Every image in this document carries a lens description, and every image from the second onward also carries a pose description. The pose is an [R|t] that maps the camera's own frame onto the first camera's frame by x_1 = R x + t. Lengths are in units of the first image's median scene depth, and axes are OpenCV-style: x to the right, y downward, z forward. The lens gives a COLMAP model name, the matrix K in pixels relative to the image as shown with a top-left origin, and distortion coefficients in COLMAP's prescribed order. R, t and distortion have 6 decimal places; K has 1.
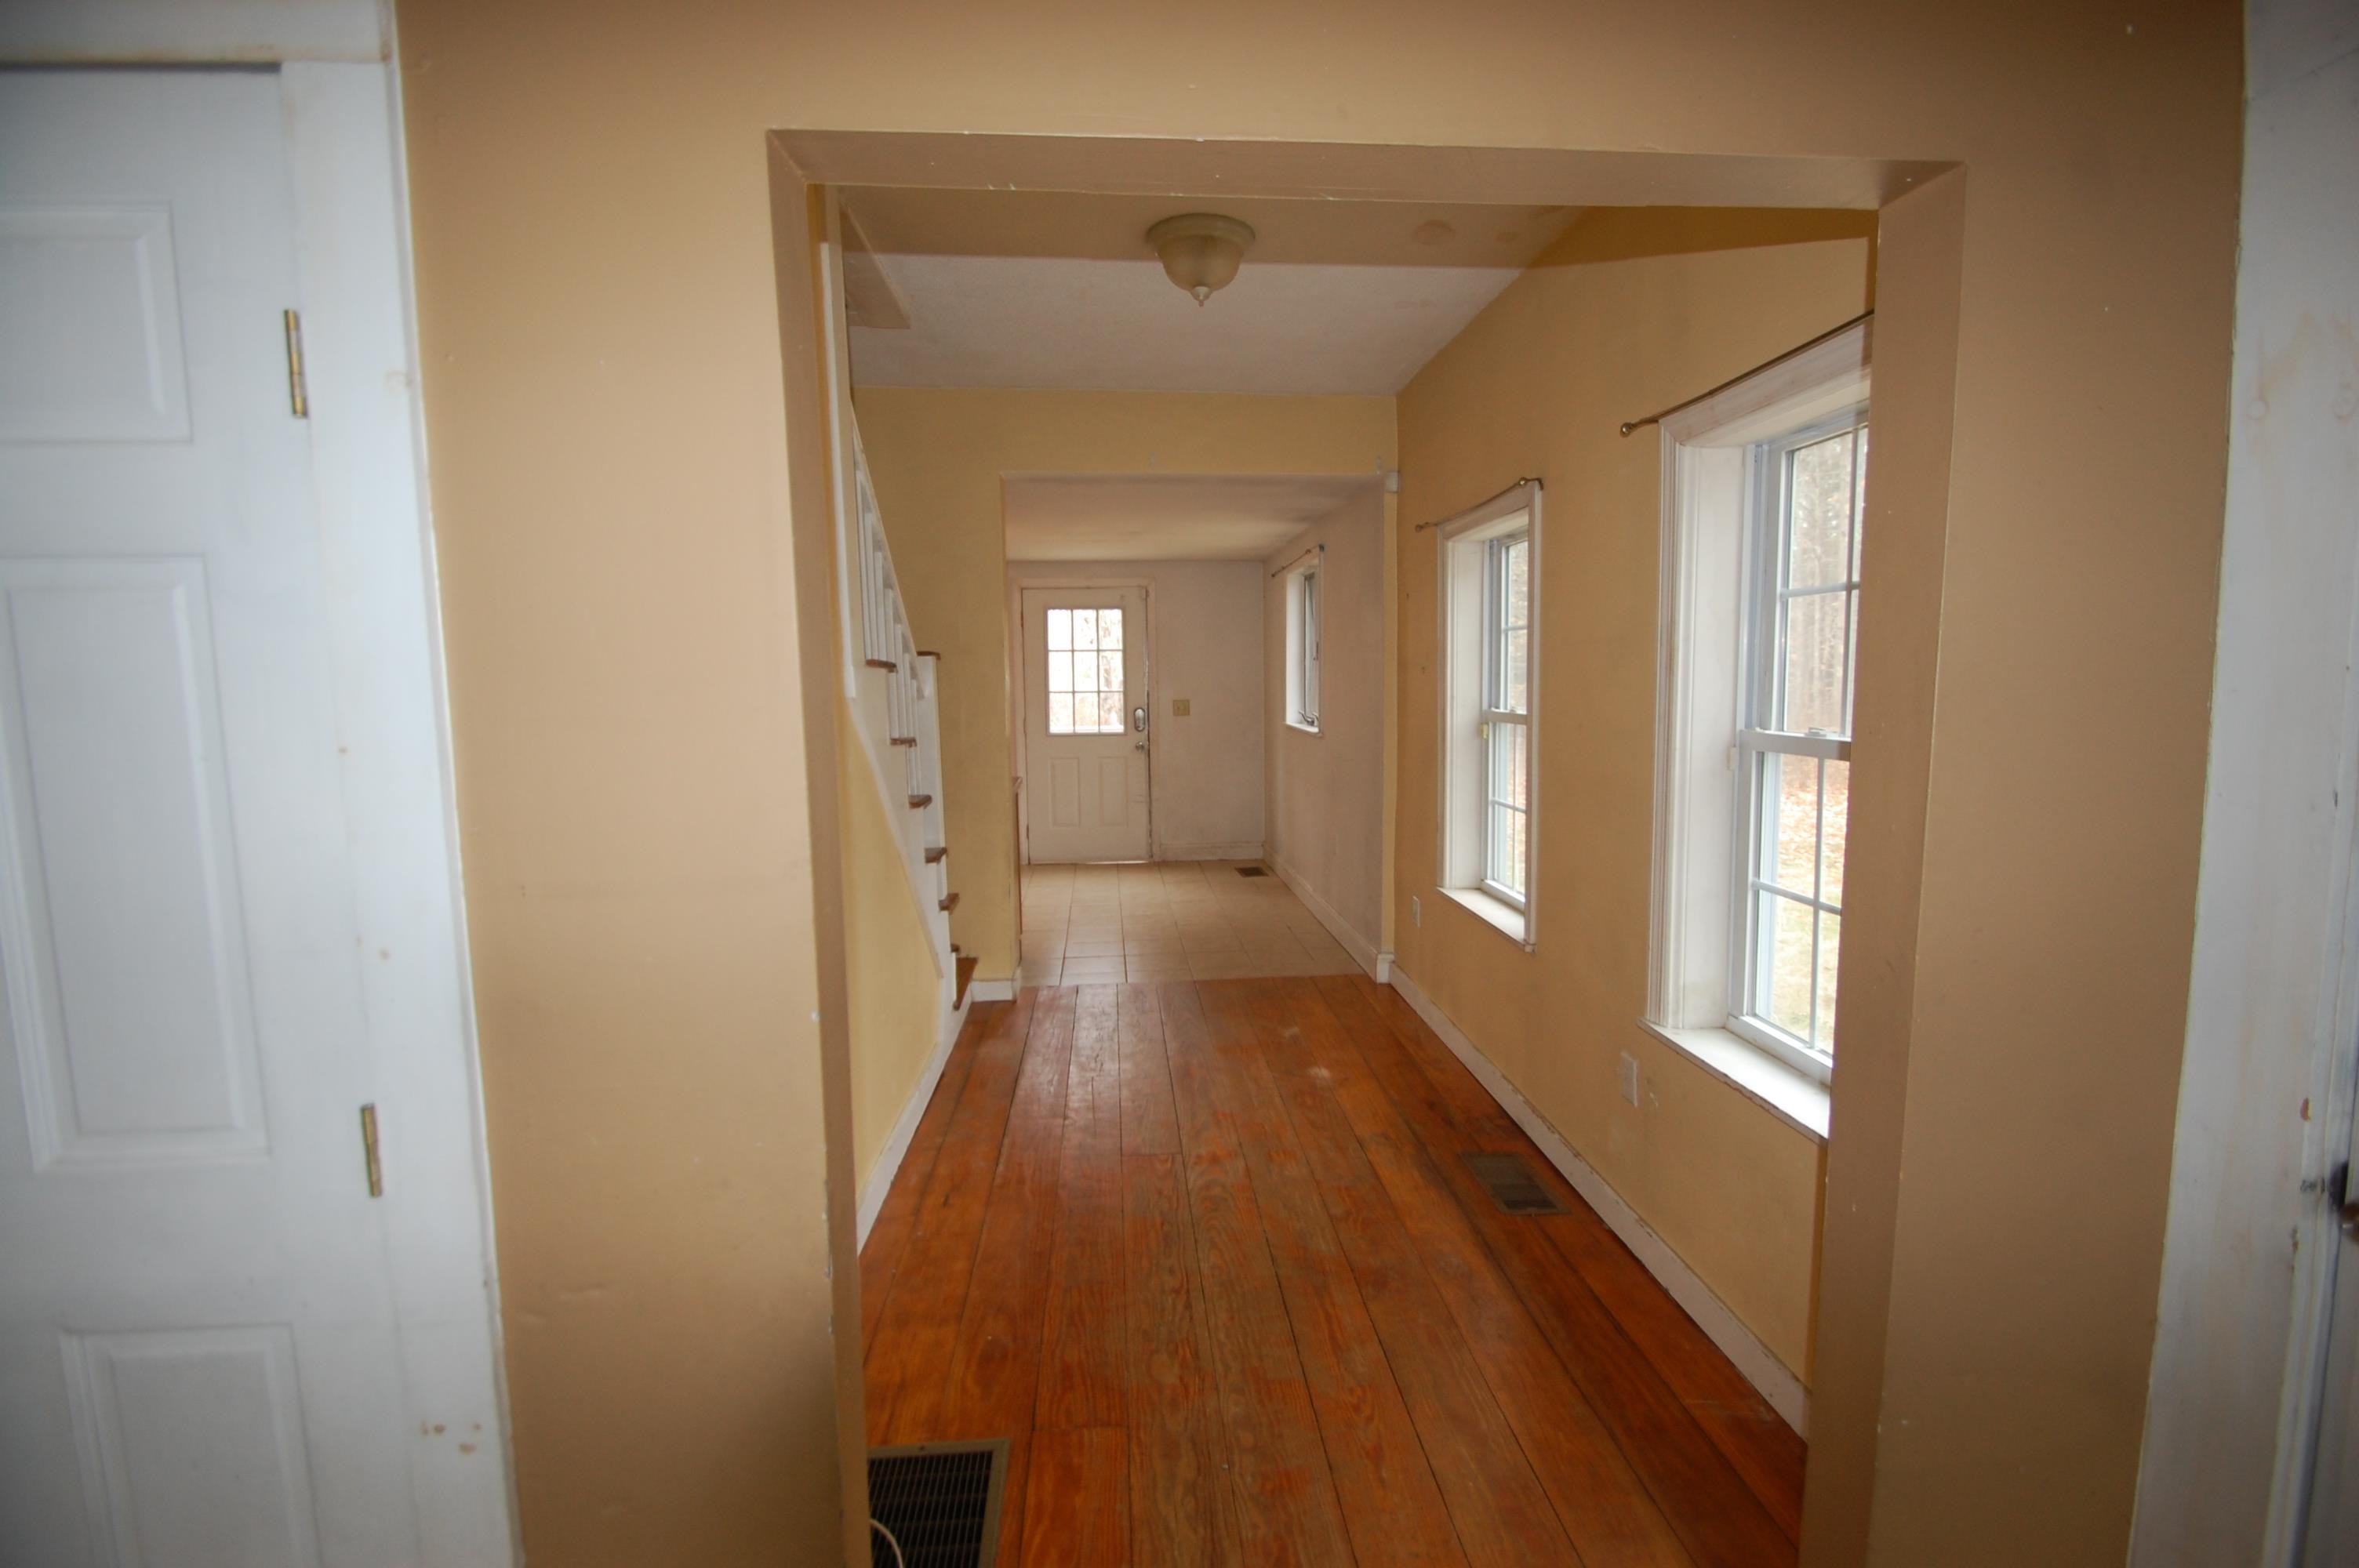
lens RADIAL K [[1047.6, 0, 1193.4], [0, 1047.6, 782.1], [0, 0, 1]] dist [0.001331, -0.011692]
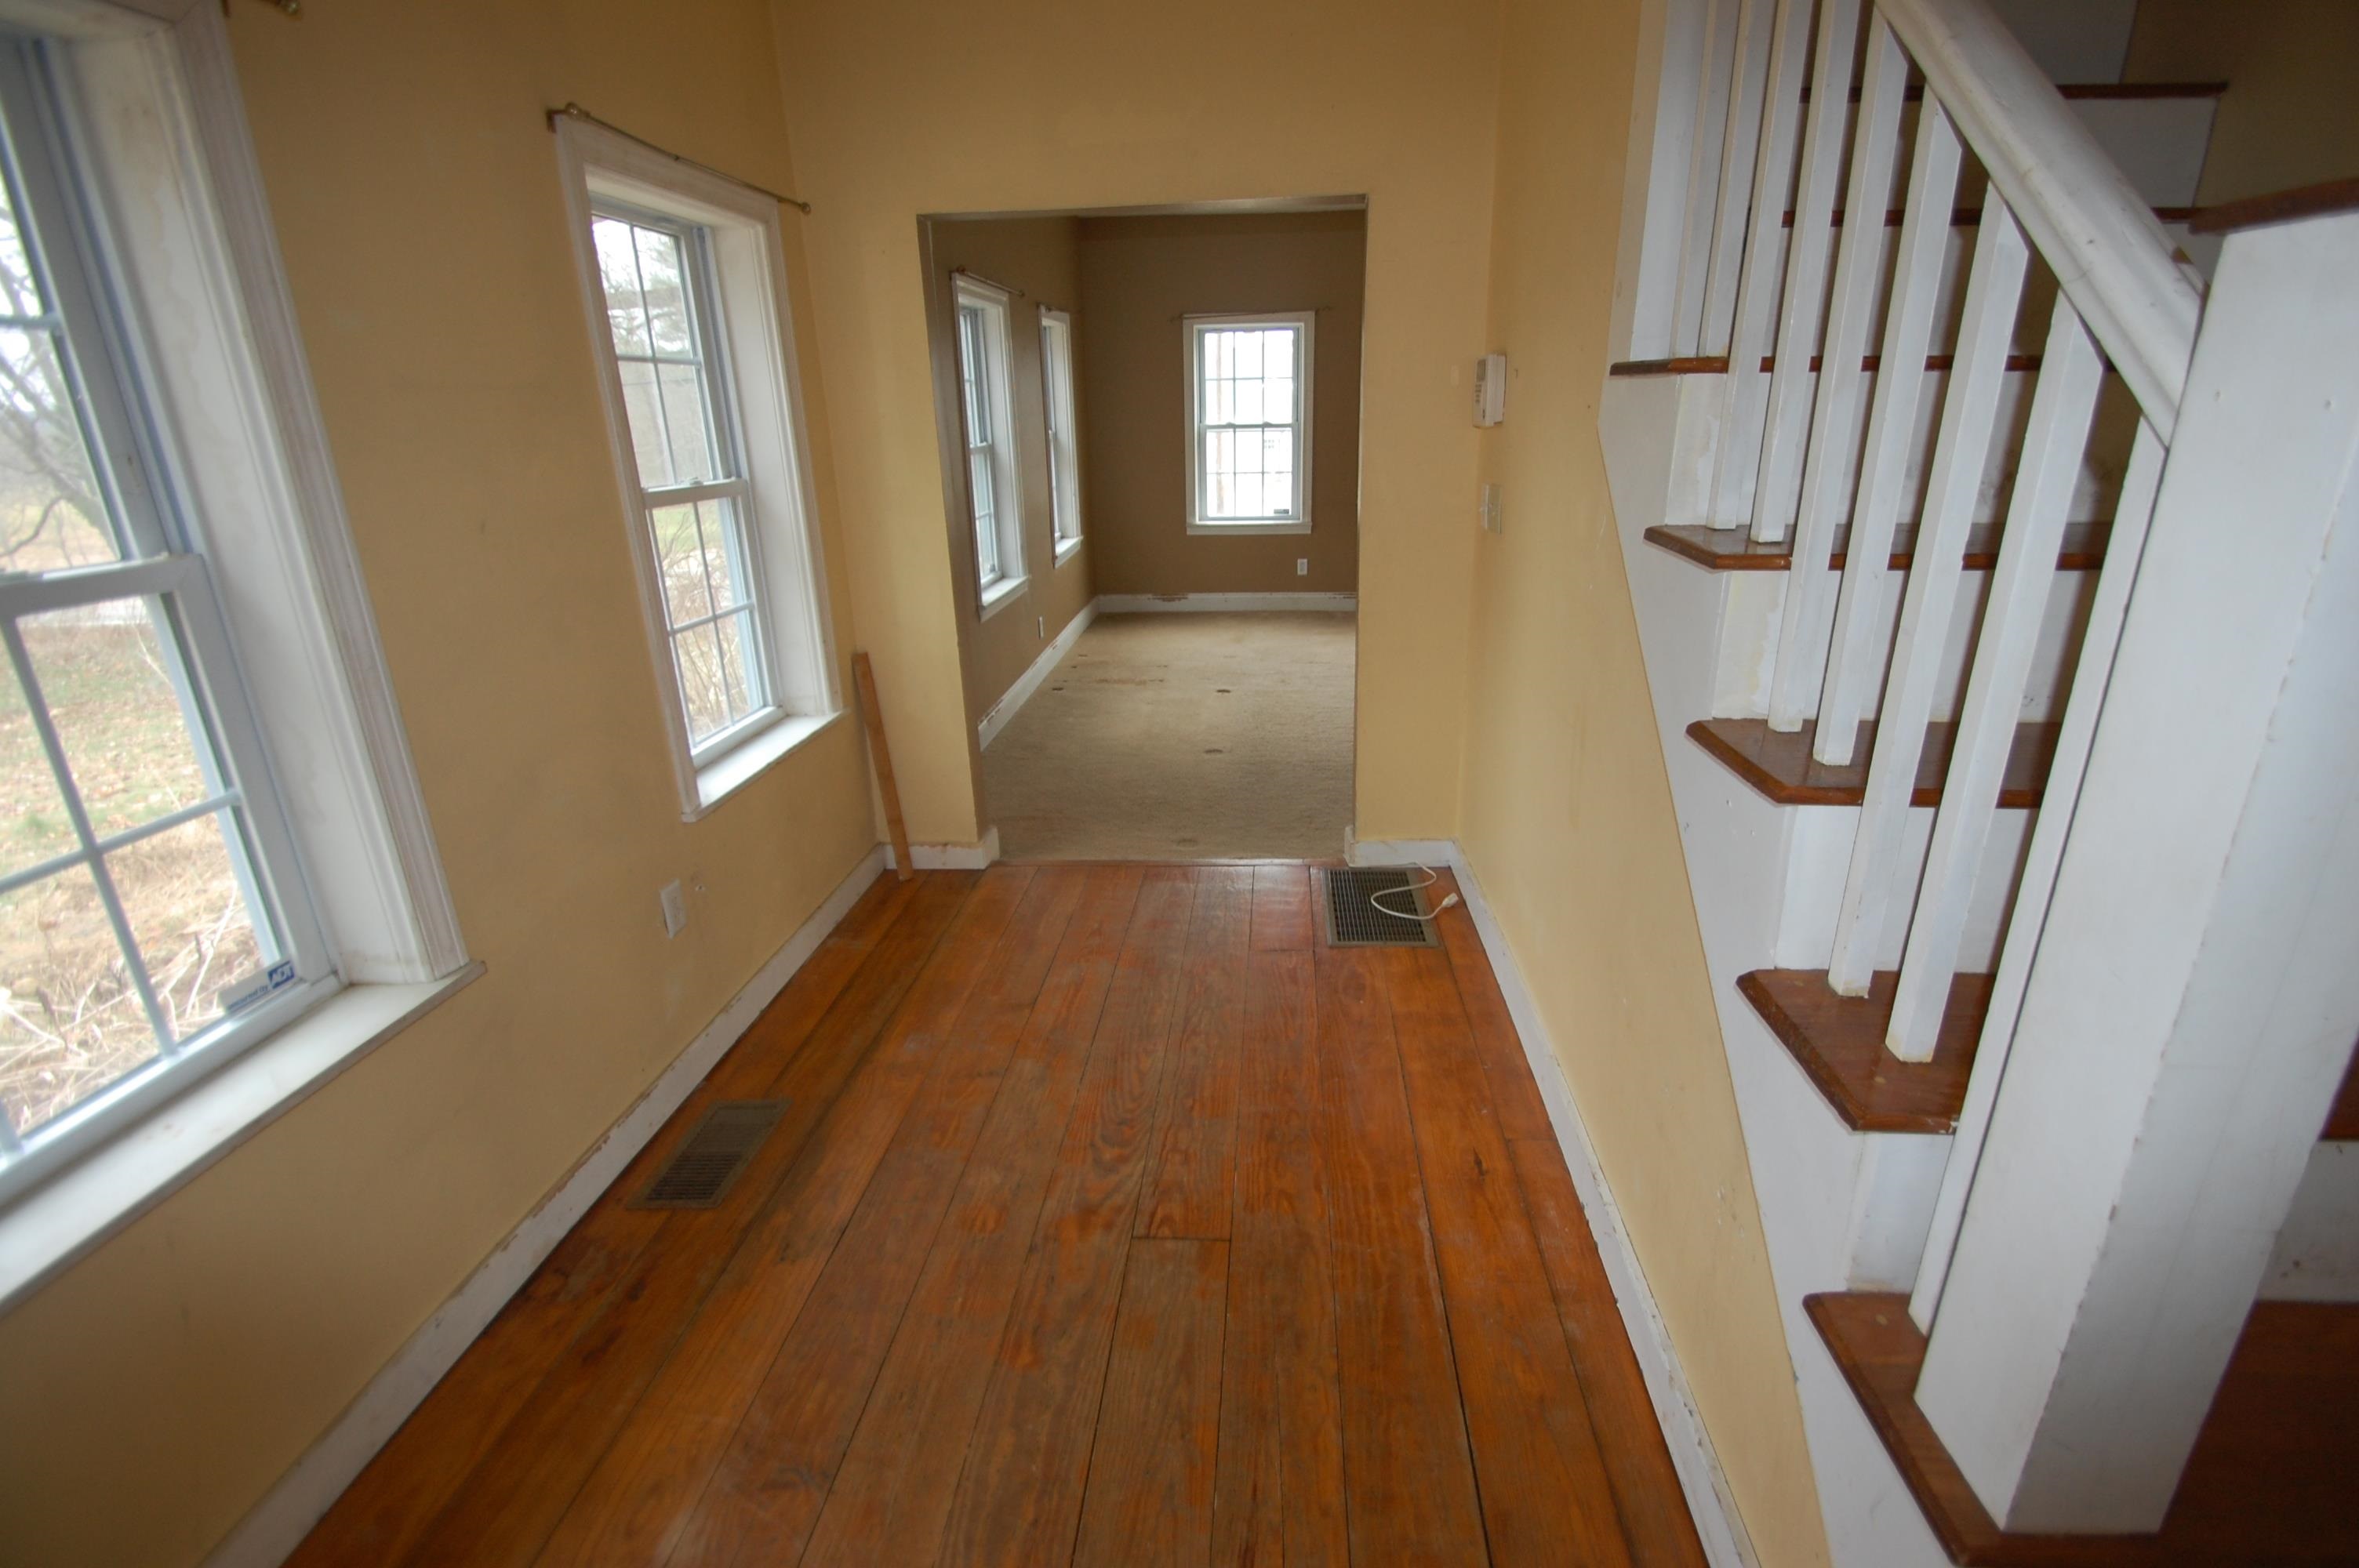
lens RADIAL K [[1047.6, 0, 1193.4], [0, 1047.6, 782.1], [0, 0, 1]] dist [0.001331, -0.011692]
pose [[-0.986710, -0.013781, 0.161905, -0.170255], [0.056655, 0.904693, 0.422280, -0.172106], [-0.152293, 0.425840, -0.891889, 1.718990]]
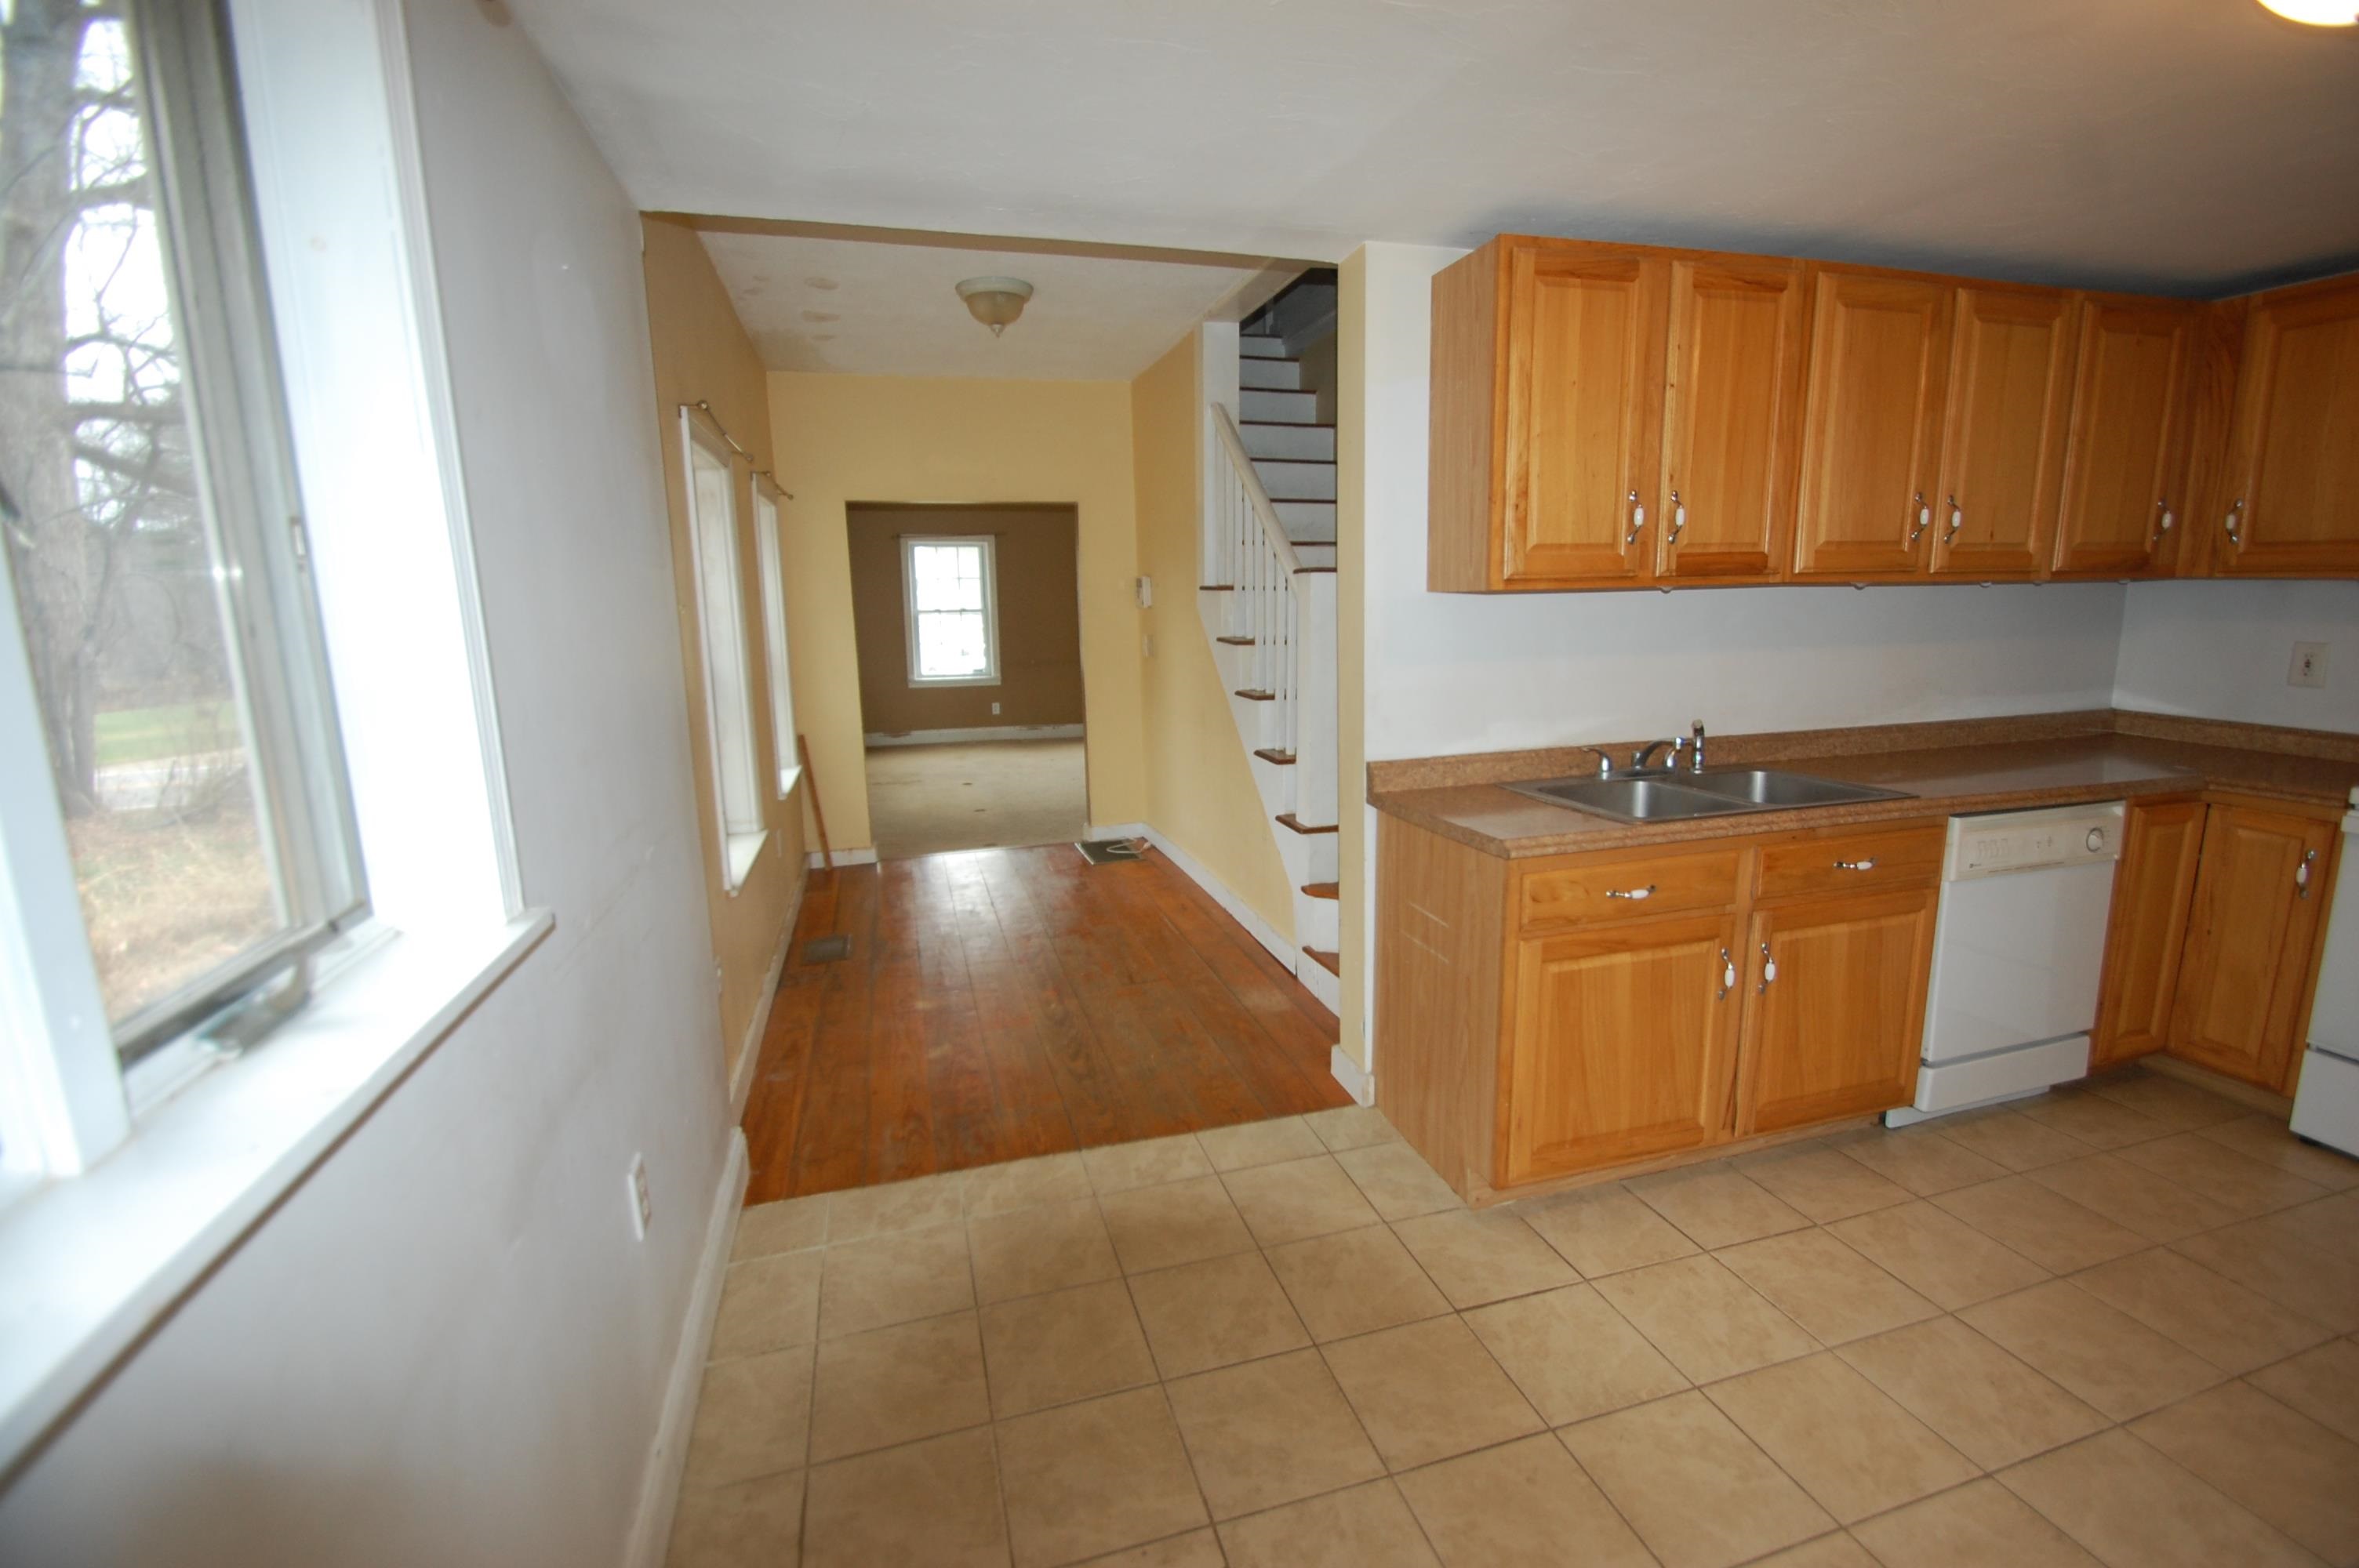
lens RADIAL K [[1016.8, 0, 1179.5], [0, 1016.8, 784.0], [0, 0, 1]] dist [0.001760, -0.014271]
pose [[-0.980345, 0.069092, -0.184795, 0.070505], [0.014309, 0.959107, 0.282683, -0.289314], [0.196769, 0.274483, -0.941244, 2.762204]]
